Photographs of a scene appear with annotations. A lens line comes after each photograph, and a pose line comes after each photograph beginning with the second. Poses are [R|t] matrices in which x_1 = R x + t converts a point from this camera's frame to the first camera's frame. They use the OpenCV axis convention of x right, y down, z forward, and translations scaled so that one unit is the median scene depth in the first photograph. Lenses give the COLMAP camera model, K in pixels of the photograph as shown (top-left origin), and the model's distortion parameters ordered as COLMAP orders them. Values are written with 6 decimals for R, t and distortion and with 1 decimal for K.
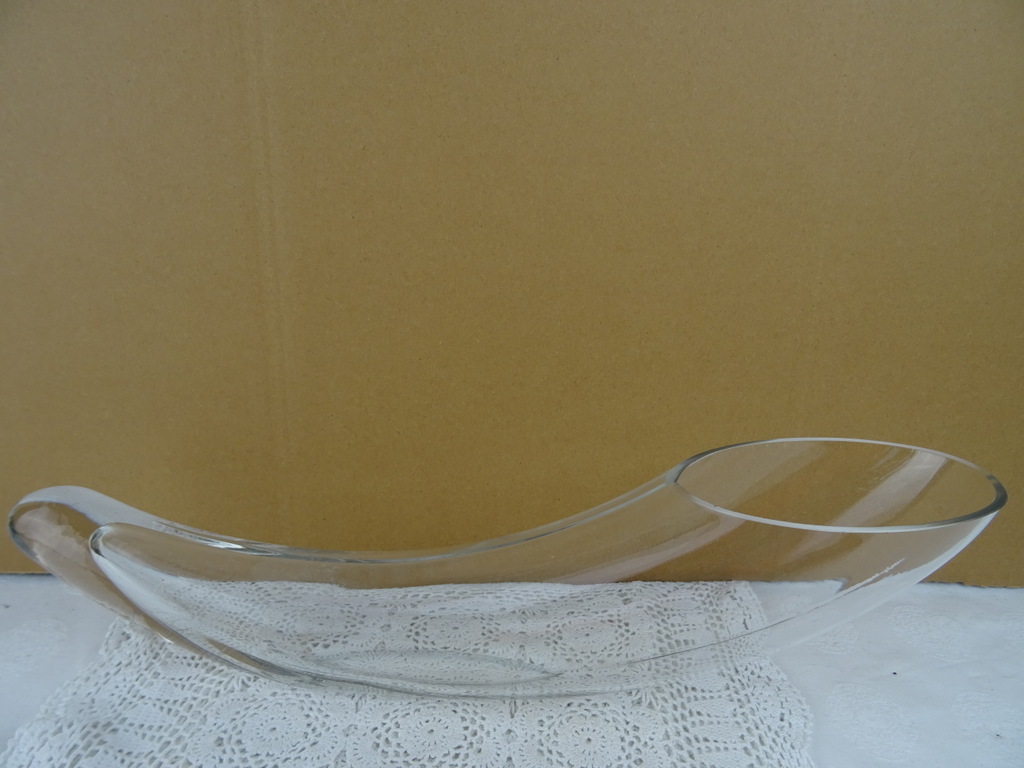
lens RADIAL K [[728.6, 0, 513.8], [0, 728.6, 384.7], [0, 0, 1]] dist [0.001343, -0.004377]
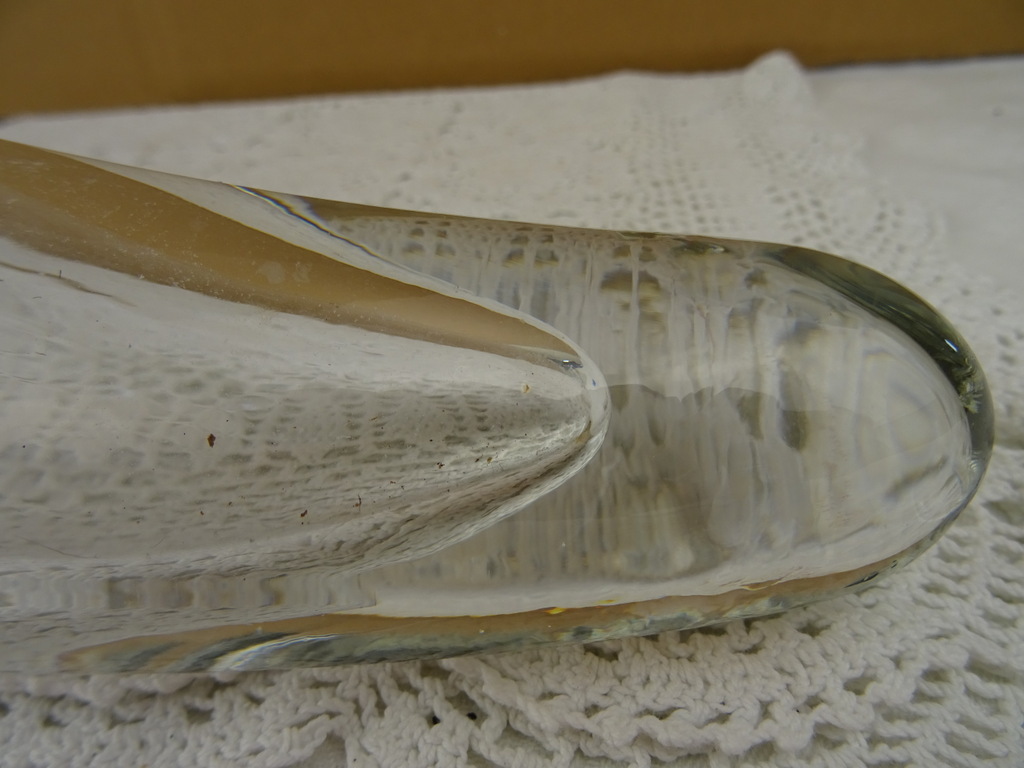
lens RADIAL K [[727.2, 0, 512.0], [0, 727.2, 384.0], [0, 0, 1]] dist [0.001940, -0.005432]
pose [[0.991187, -0.078481, -0.106723, 0.134679], [0.103611, 0.961268, 0.255400, 0.457006], [0.082545, -0.264207, 0.960927, 0.251264]]
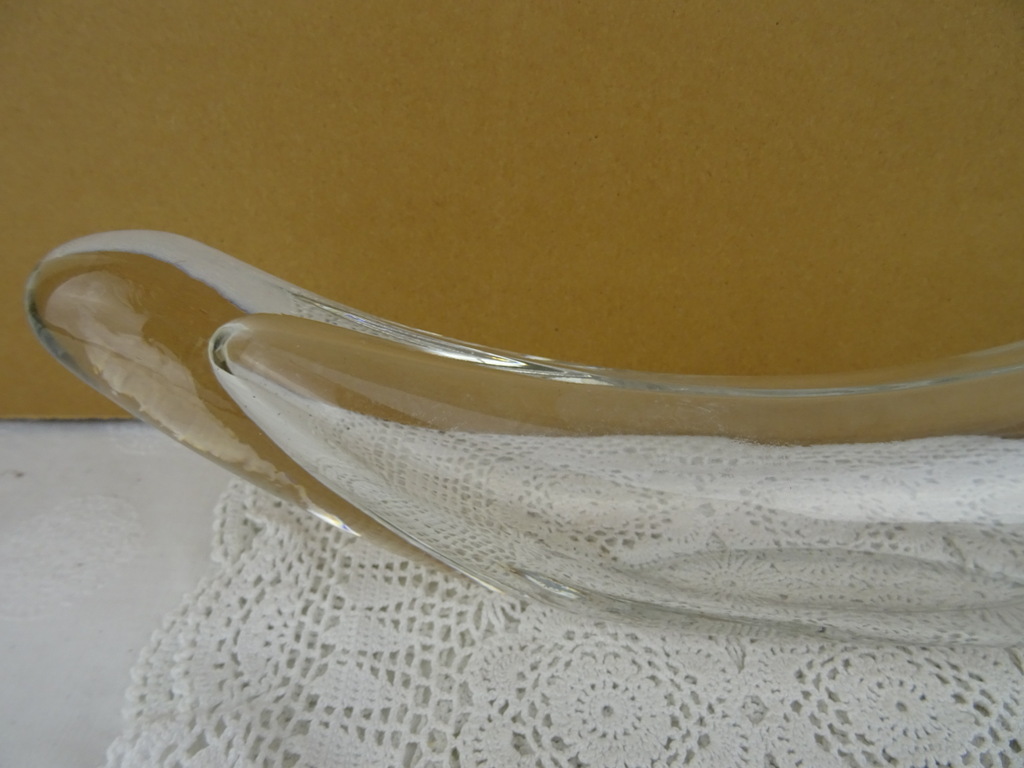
lens RADIAL K [[725.5, 0, 510.1], [0, 725.5, 381.0], [0, 0, 1]] dist [0.001892, -0.006394]
pose [[0.998675, 0.003839, 0.051312, -0.397056], [-0.013559, 0.981603, 0.190449, 0.138724], [-0.049637, -0.190892, 0.980355, 0.510183]]
